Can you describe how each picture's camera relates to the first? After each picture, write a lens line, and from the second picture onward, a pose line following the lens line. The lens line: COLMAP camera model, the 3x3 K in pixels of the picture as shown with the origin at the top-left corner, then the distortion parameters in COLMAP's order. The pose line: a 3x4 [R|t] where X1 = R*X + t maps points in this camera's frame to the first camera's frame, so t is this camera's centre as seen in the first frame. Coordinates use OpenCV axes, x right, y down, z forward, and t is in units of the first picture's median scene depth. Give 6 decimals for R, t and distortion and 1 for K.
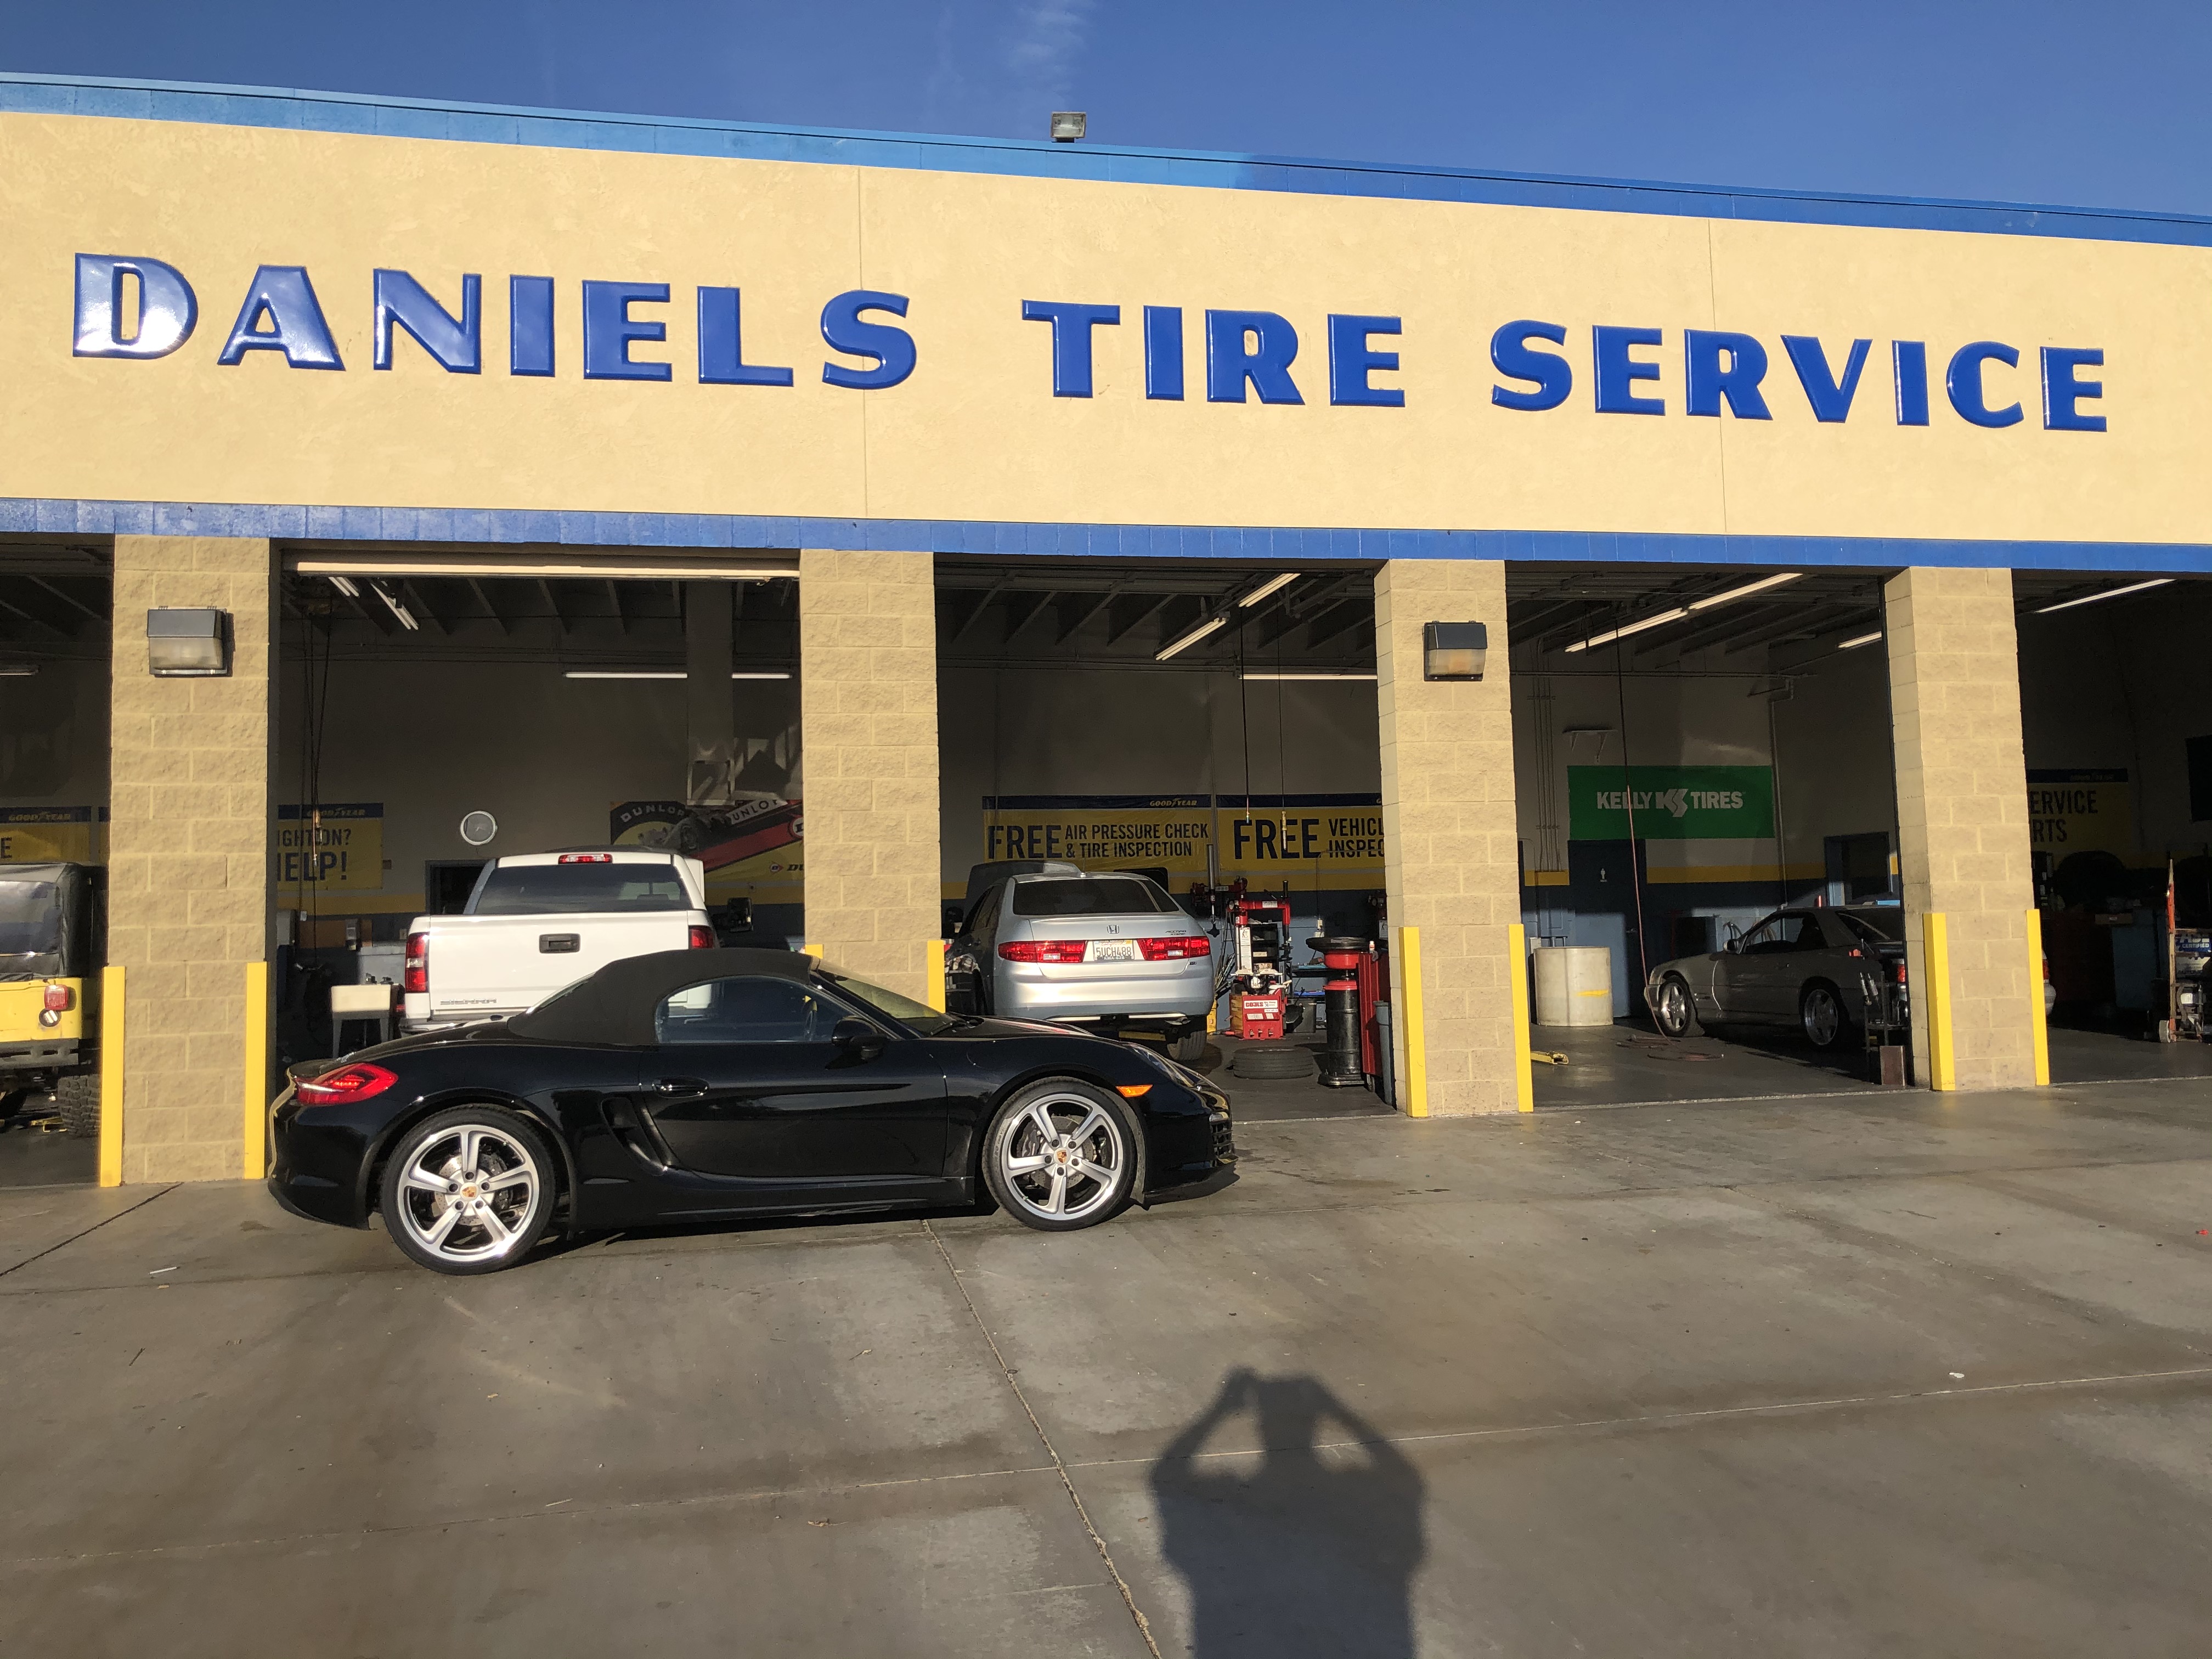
lens RADIAL K [[1857.3, 0, 1105.2], [0, 1857.3, 806.0], [0, 0, 1]] dist [-0.009339, 0.046132]
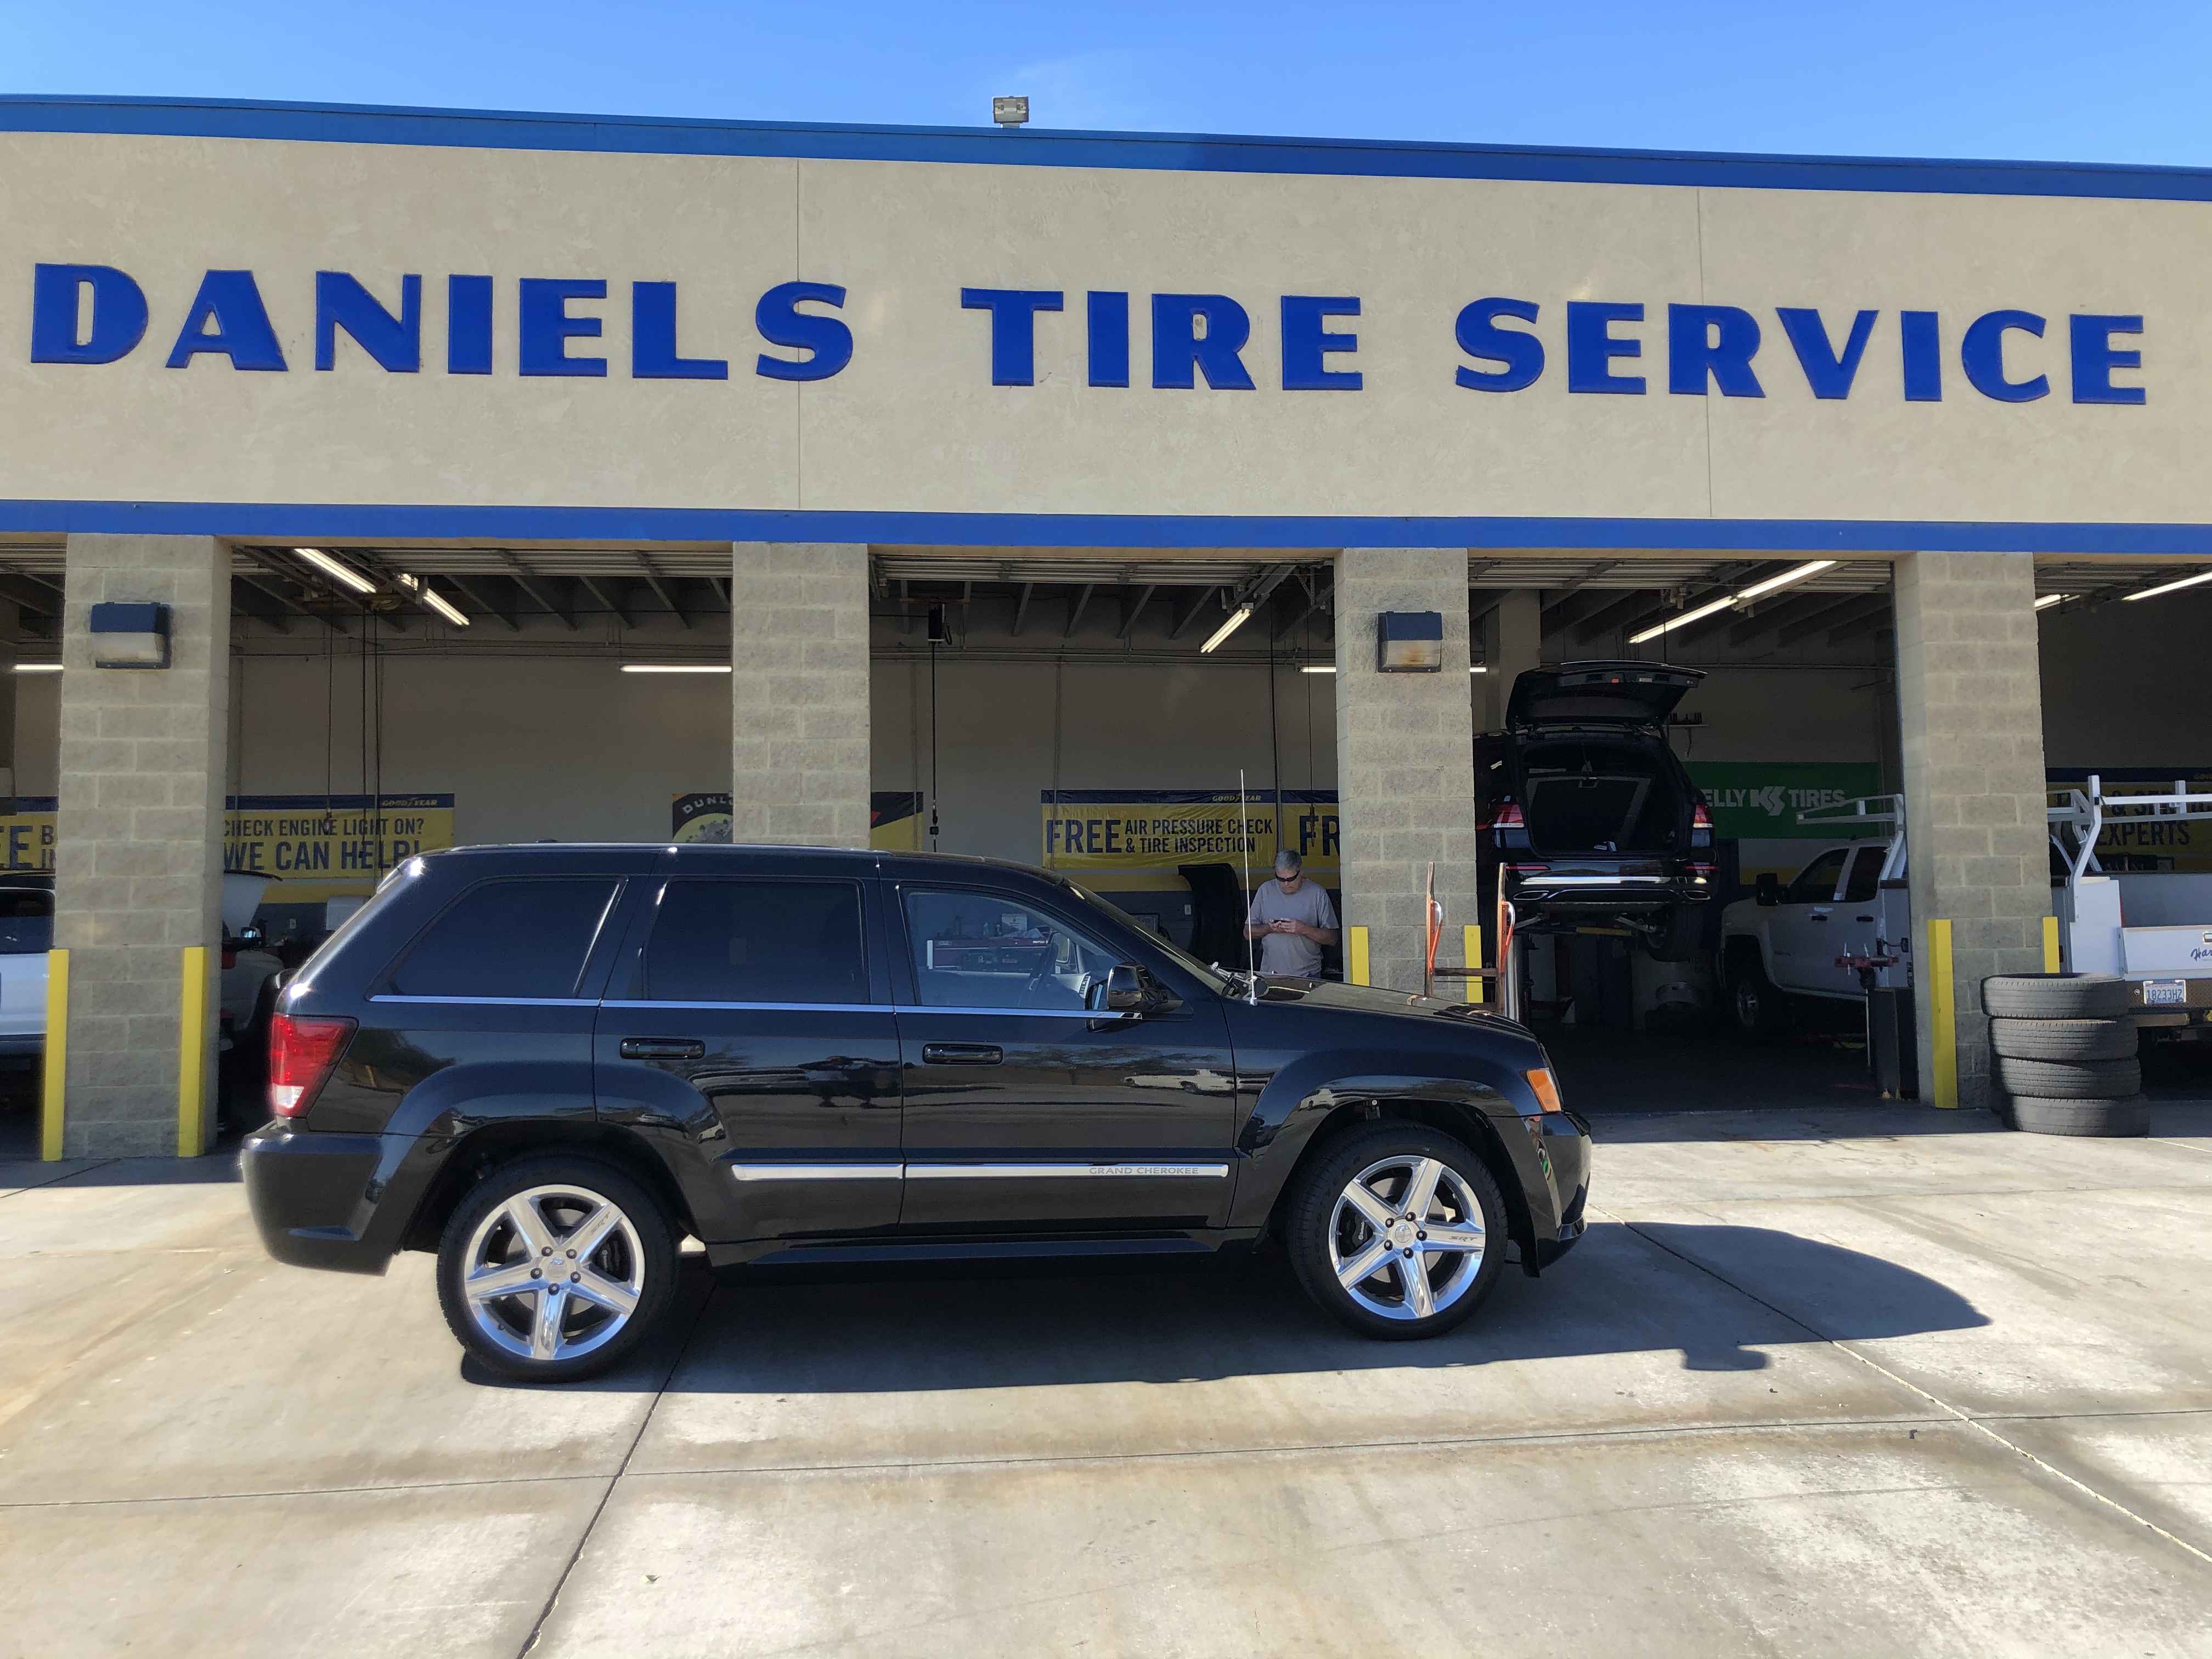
lens RADIAL K [[1857.3, 0, 1131.6], [0, 1857.3, 807.2], [0, 0, 1]] dist [-0.009339, 0.046132]
pose [[0.994735, 0.005793, -0.102315, 0.145163], [-0.005462, 0.999979, 0.003520, -0.000063], [0.102333, -0.002943, 0.994746, 0.024863]]
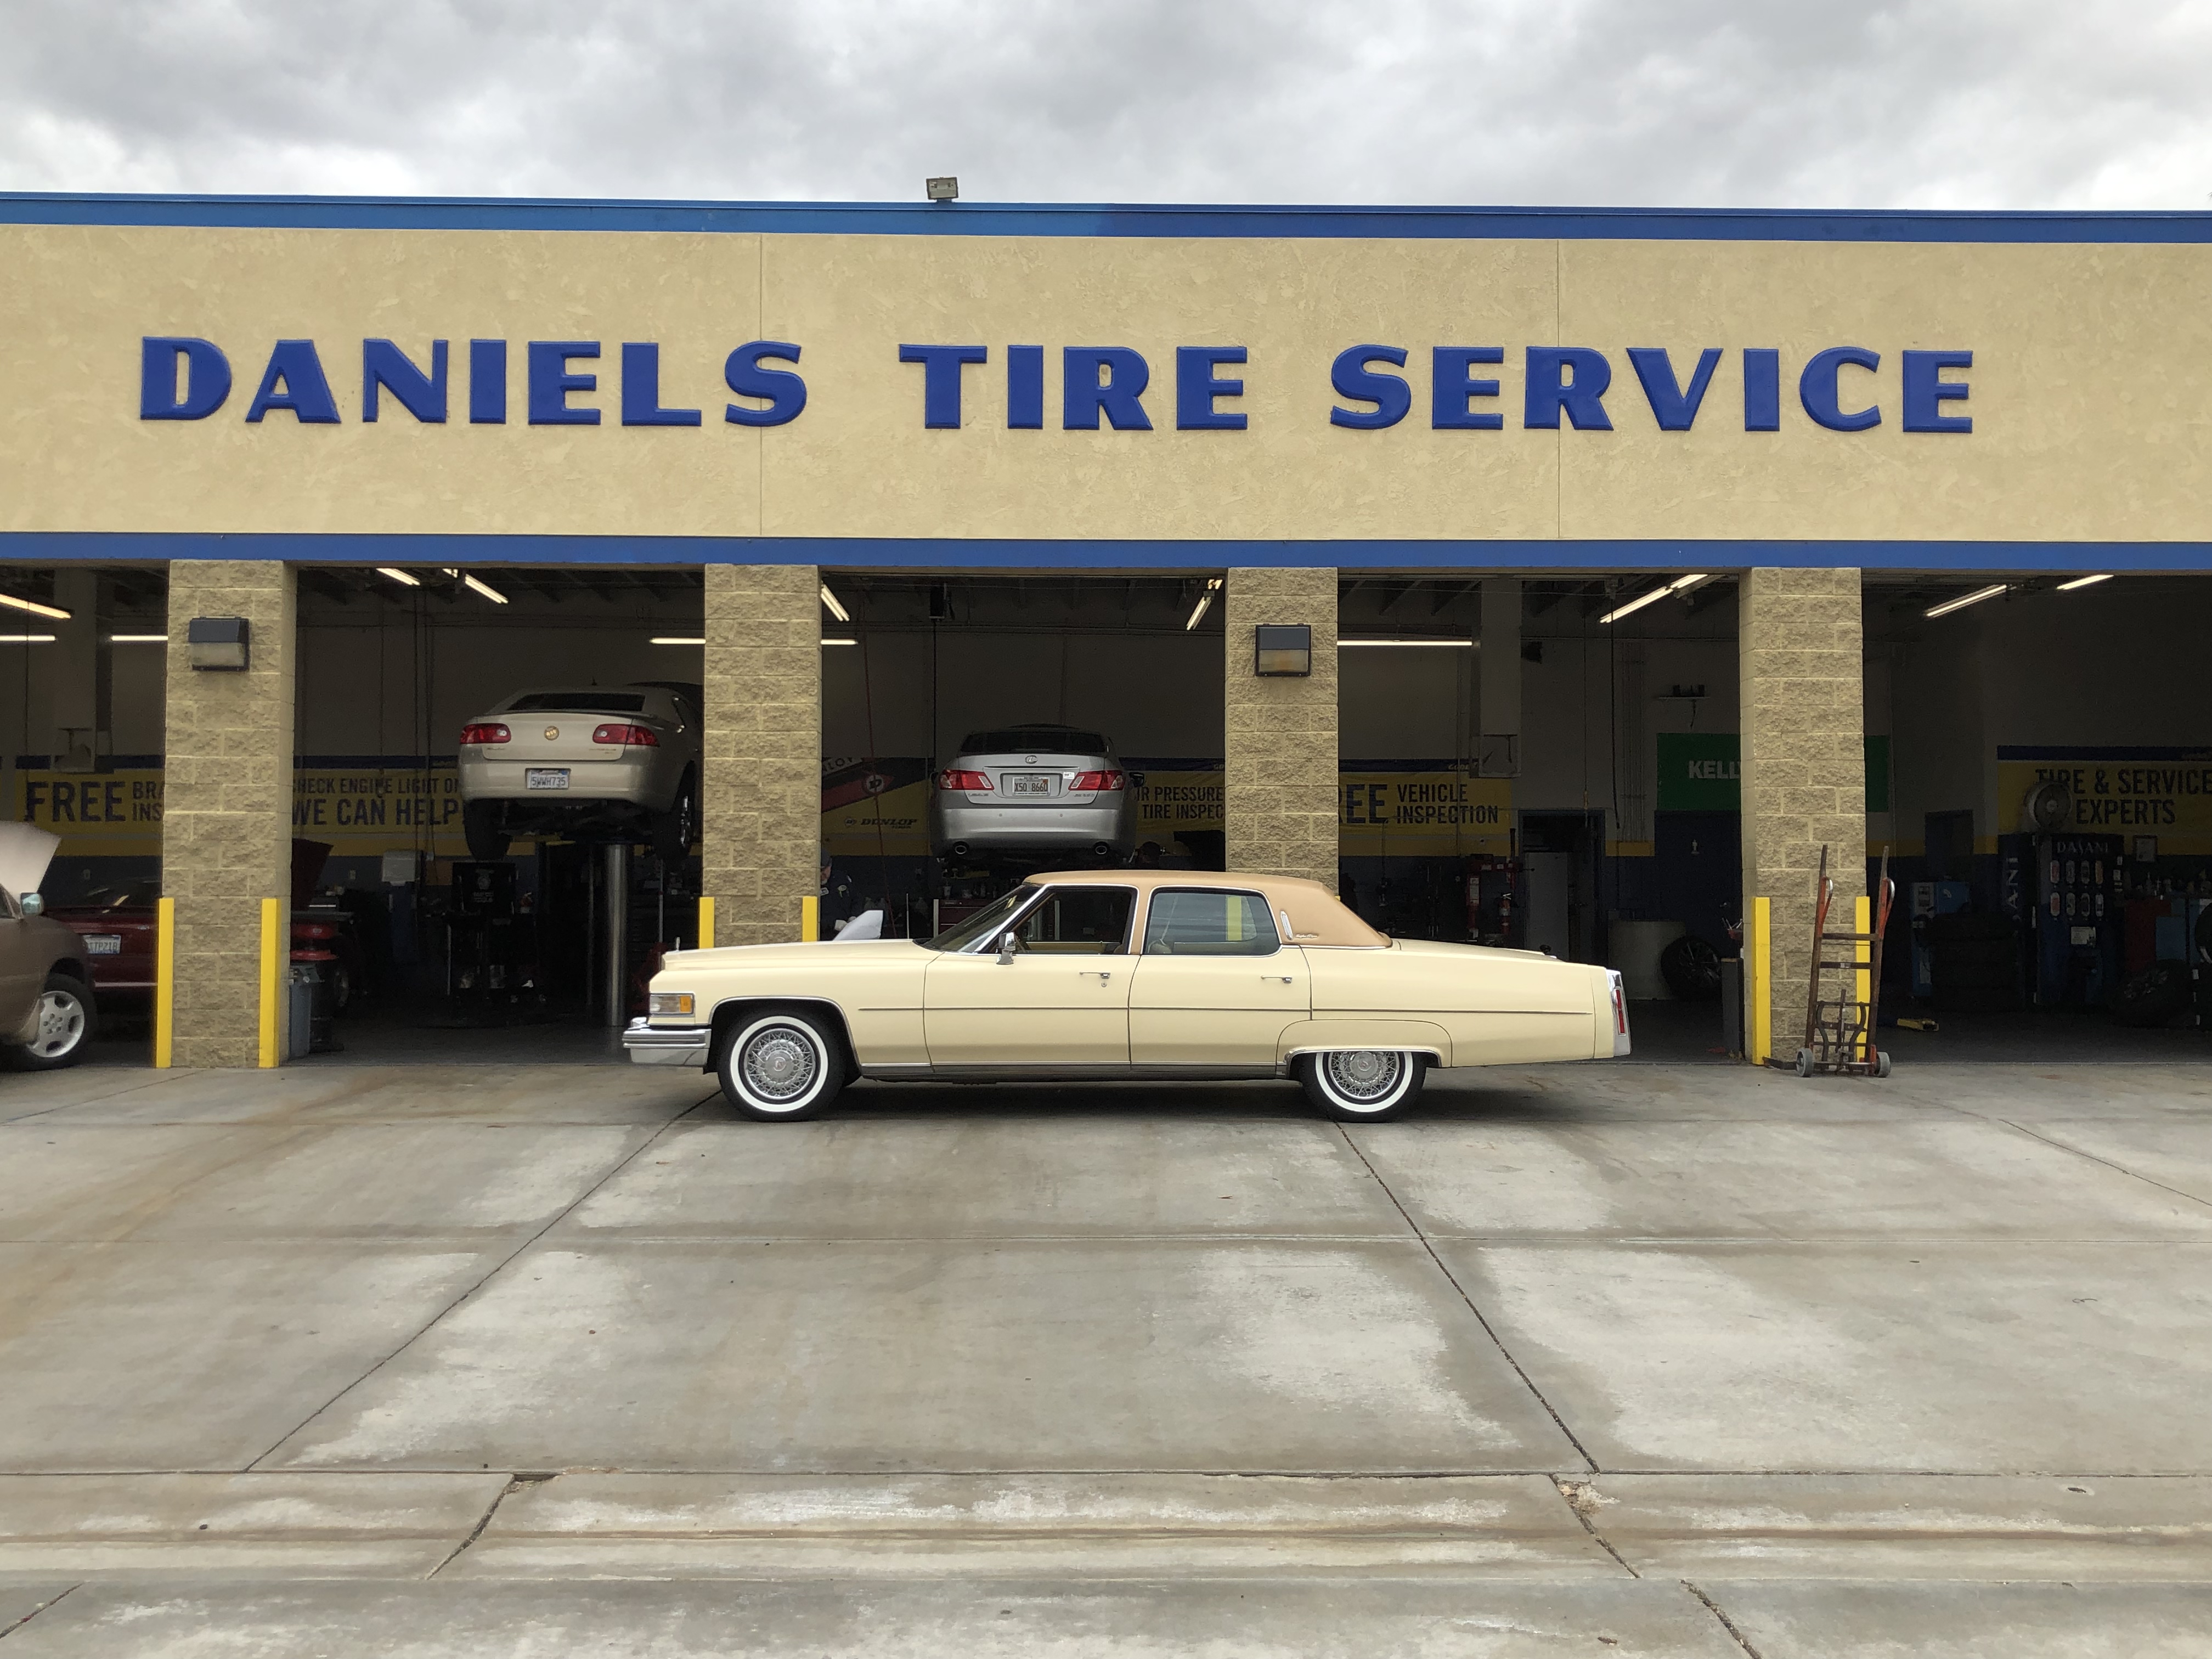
lens RADIAL K [[2123.9, 0, 1108.0], [0, 2123.9, 827.9], [0, 0, 1]] dist [0.011768, 0.000000]
pose [[0.981864, 0.022750, -0.188216, 0.330892], [-0.014703, 0.998922, 0.044039, -0.032182], [0.189015, -0.040473, 0.981140, -0.276499]]
